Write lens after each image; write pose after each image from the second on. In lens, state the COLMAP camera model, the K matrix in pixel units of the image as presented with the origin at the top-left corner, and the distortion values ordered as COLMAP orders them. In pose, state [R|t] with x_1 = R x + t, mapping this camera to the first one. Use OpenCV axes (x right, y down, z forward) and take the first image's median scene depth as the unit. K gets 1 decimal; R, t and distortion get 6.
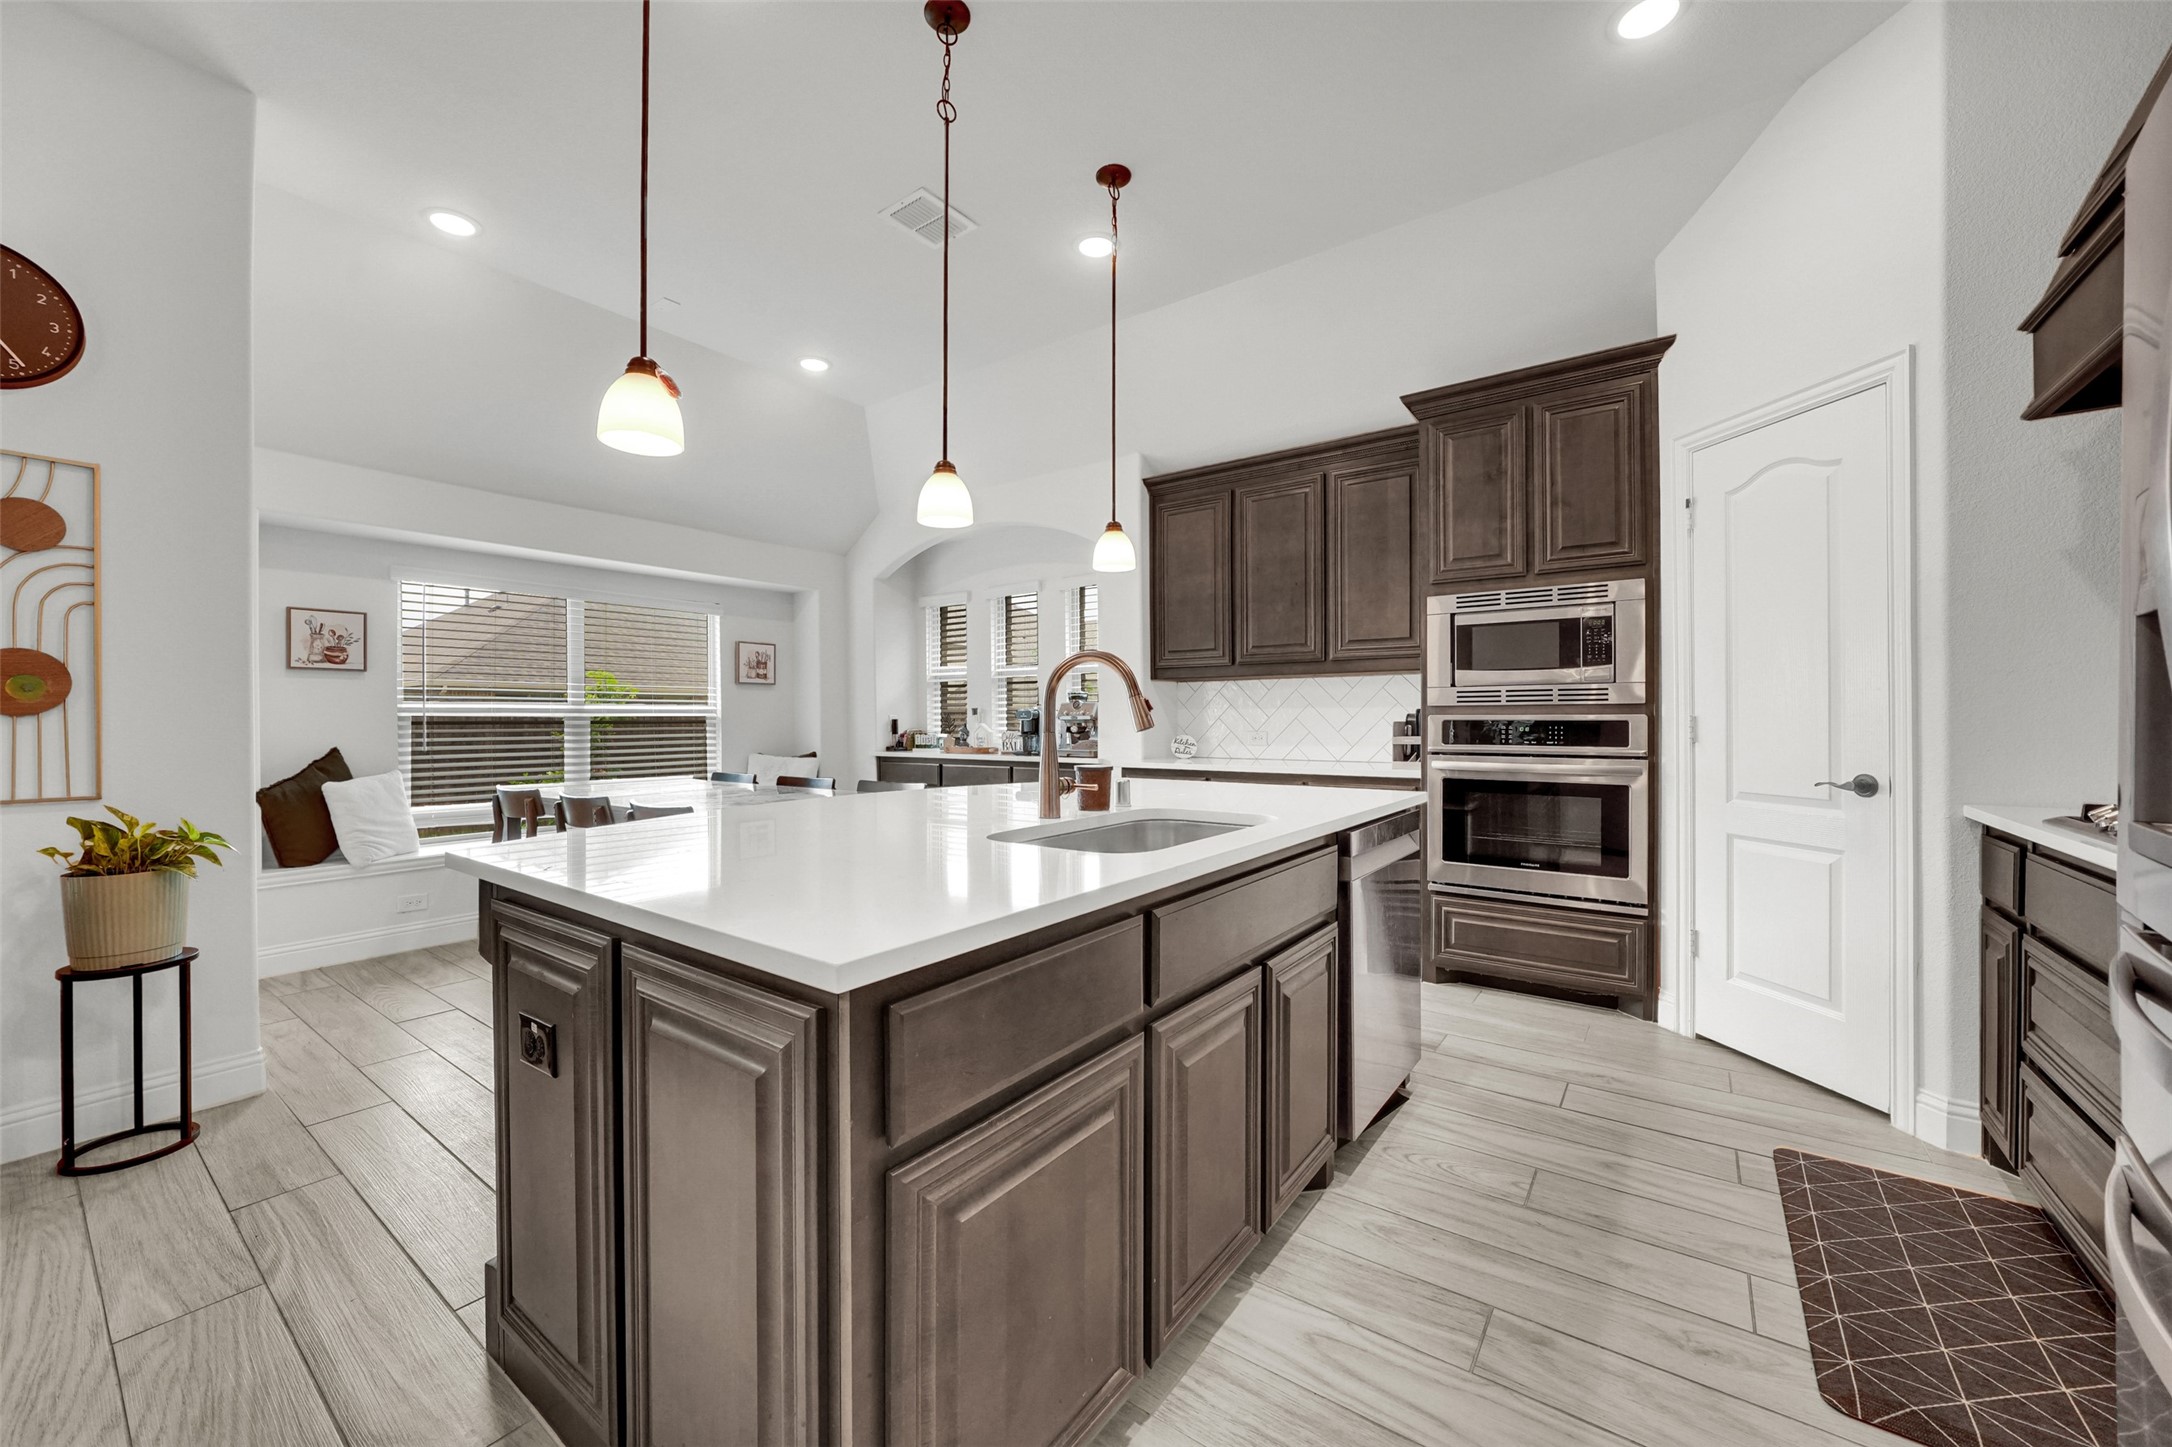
lens RADIAL K [[826.8, 0, 1073.5], [0, 826.8, 717.4], [0, 0, 1]] dist [-0.014610, 0.003030]
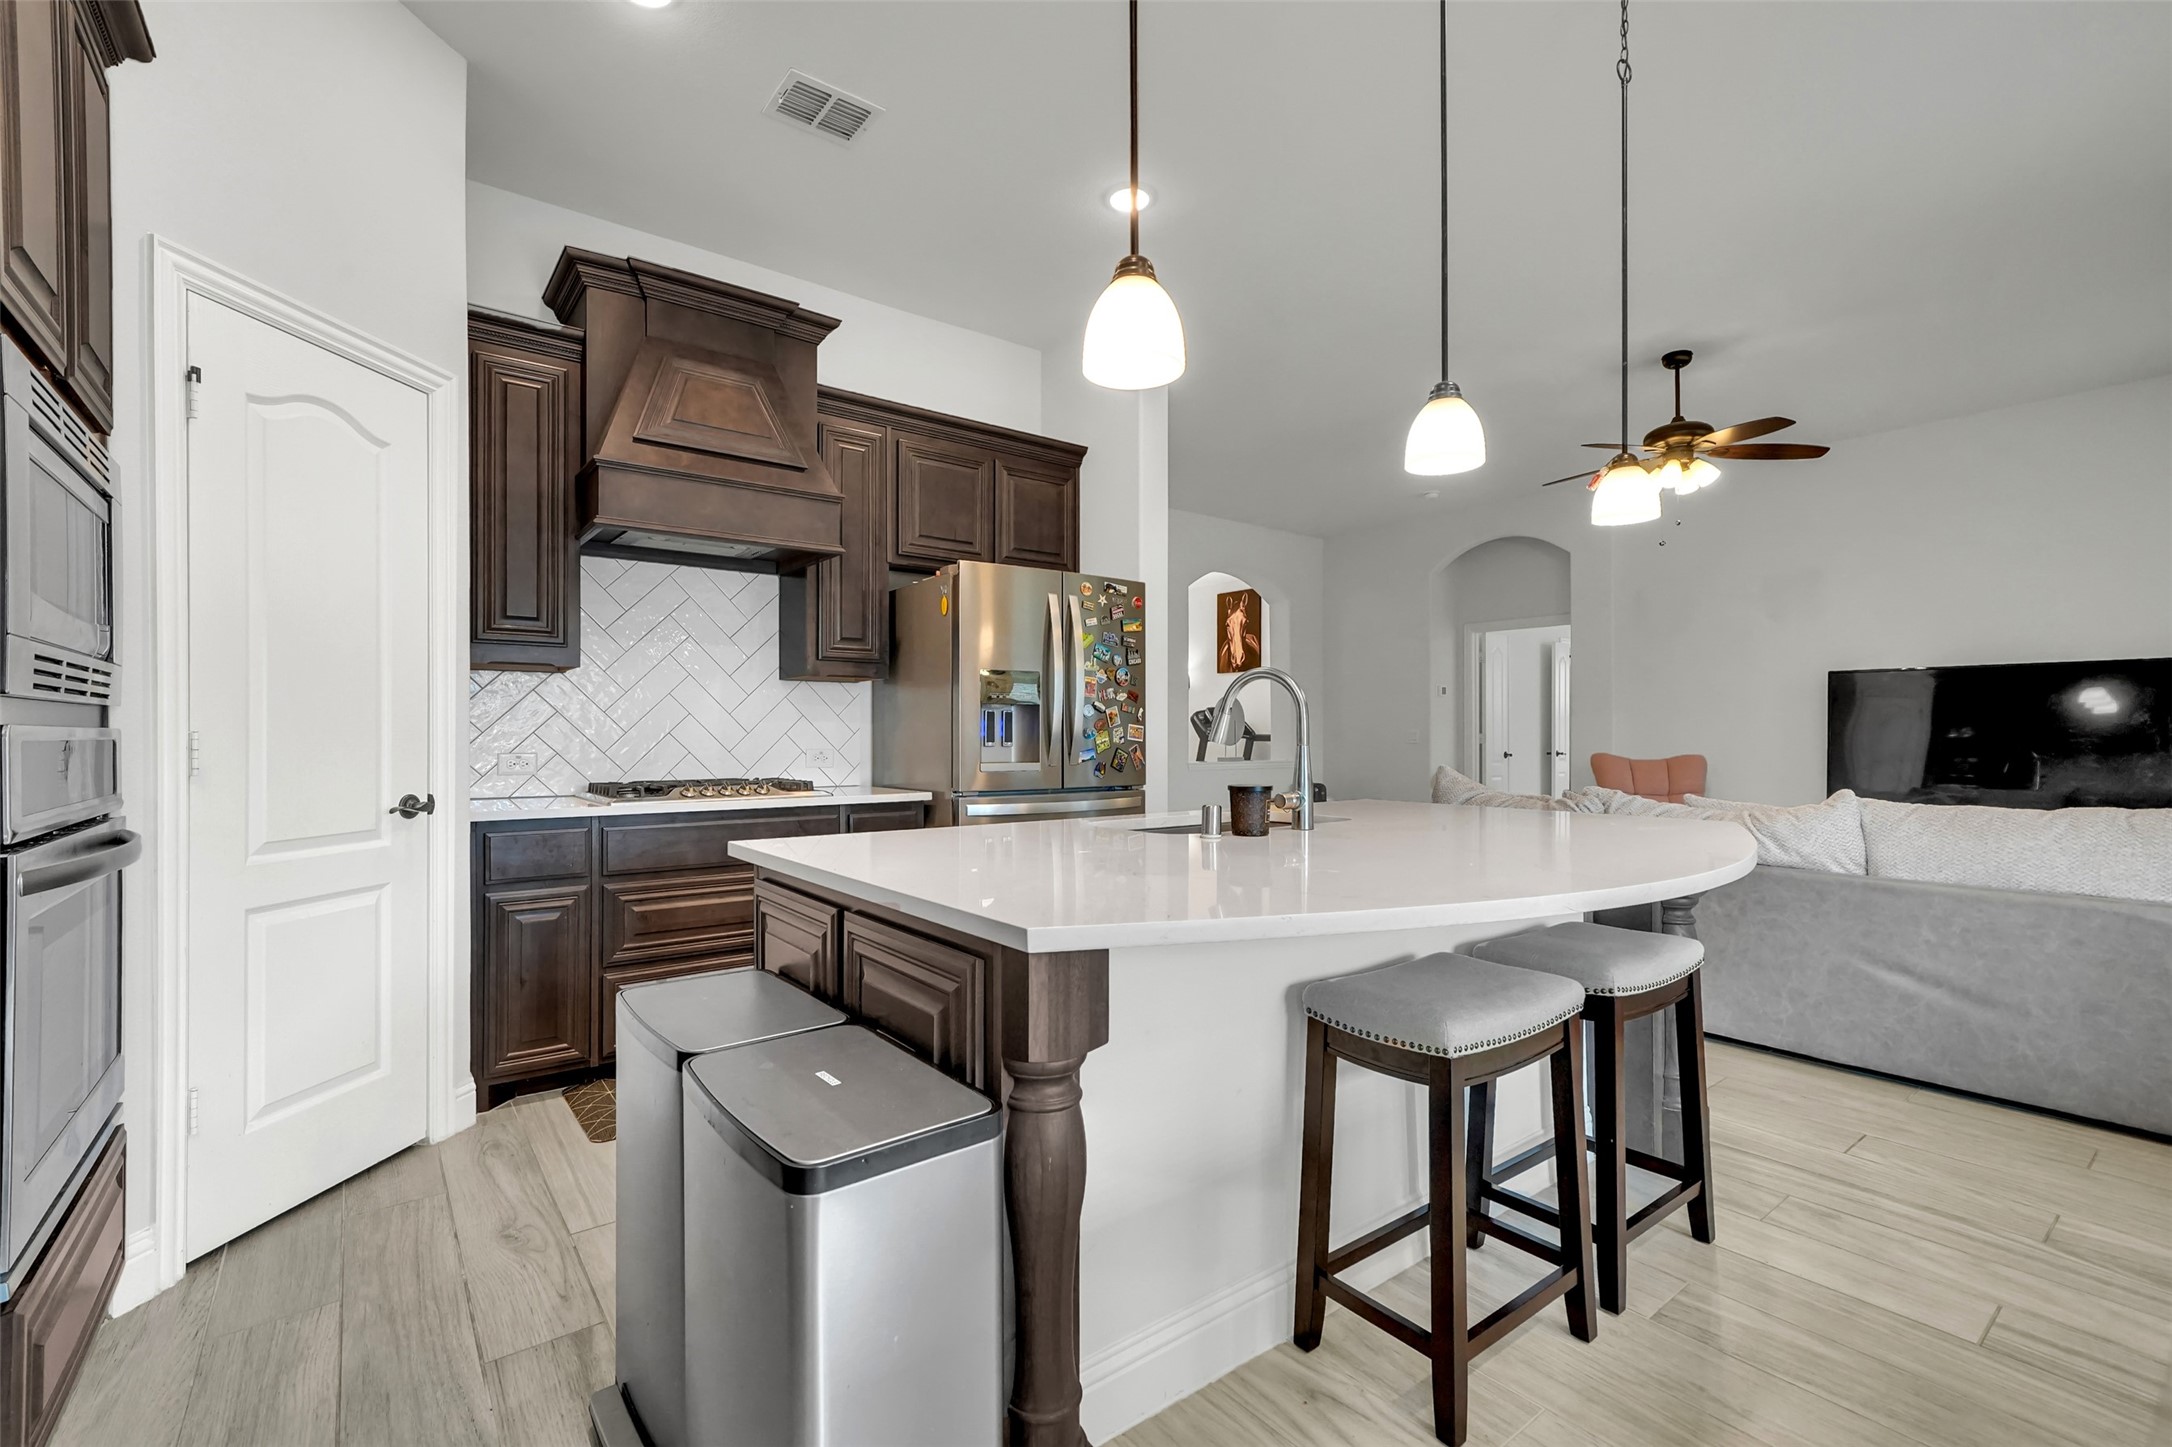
lens RADIAL K [[998.8, 0, 1071.8], [0, 998.8, 739.4], [0, 0, 1]] dist [0.015645, 0.000694]
pose [[-0.962788, 0.009809, 0.270080, -0.050752], [0.009231, 0.999952, -0.003409, 0.011714], [-0.270100, -0.000788, -0.962832, 1.277805]]
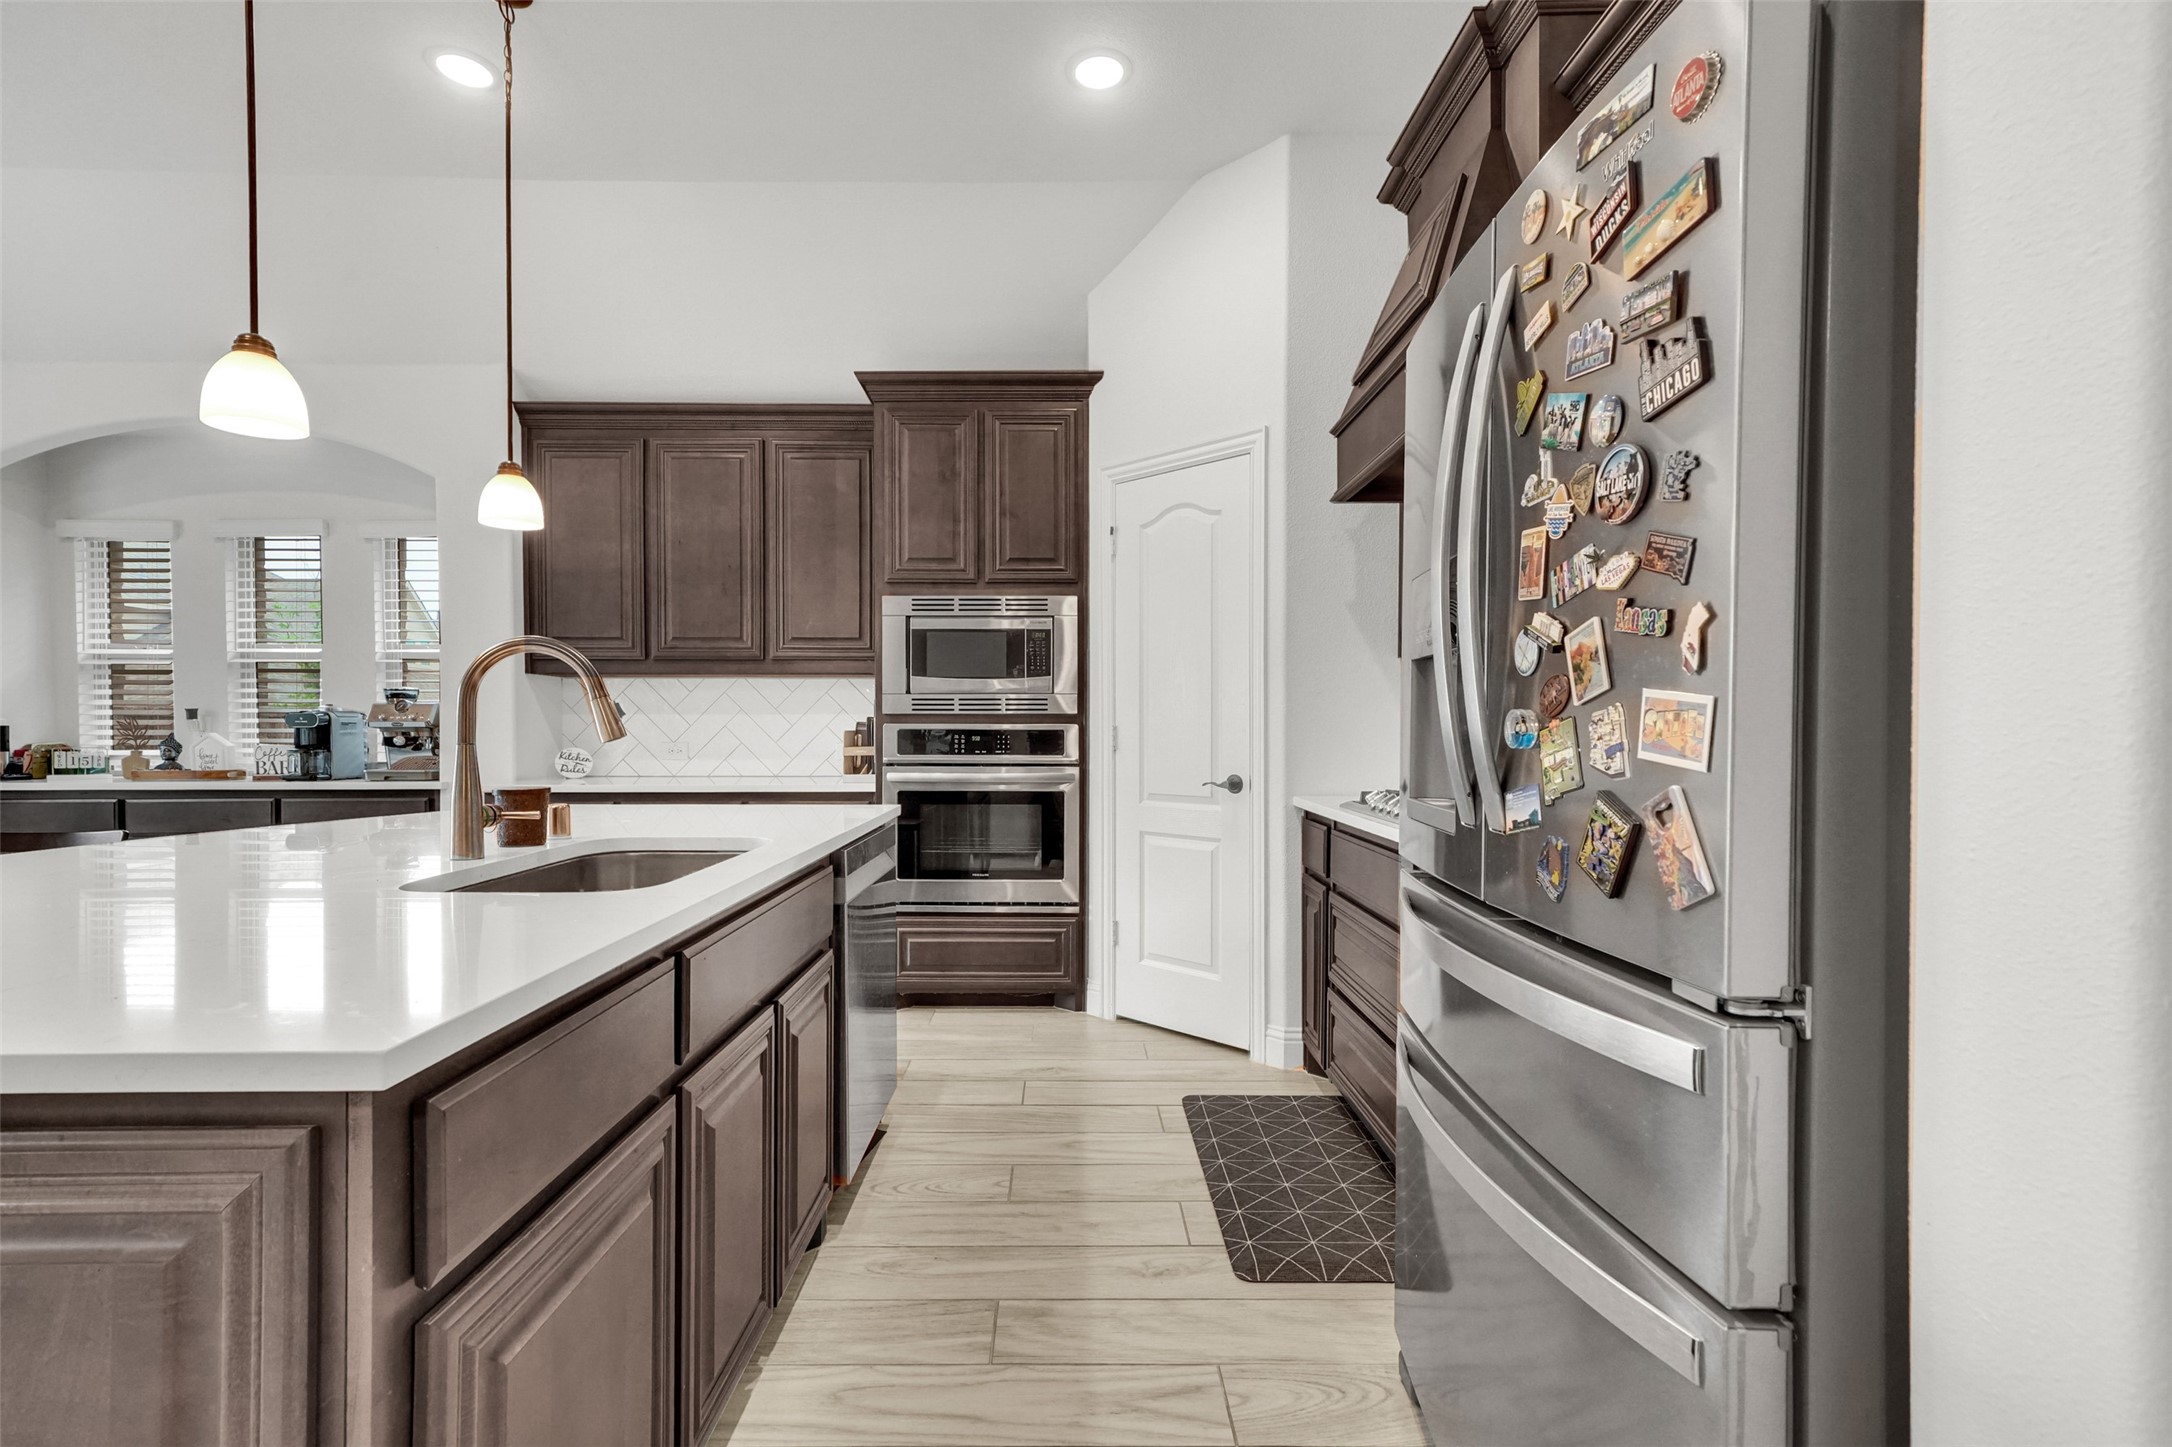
lens RADIAL K [[998.8, 0, 1063.9], [0, 998.8, 735.2], [0, 0, 1]] dist [0.015645, 0.000694]
pose [[0.803093, -0.001829, 0.595850, -0.077769], [-0.003968, 0.999957, 0.008418, 0.000130], [-0.595840, -0.009125, 0.803051, -0.025033]]
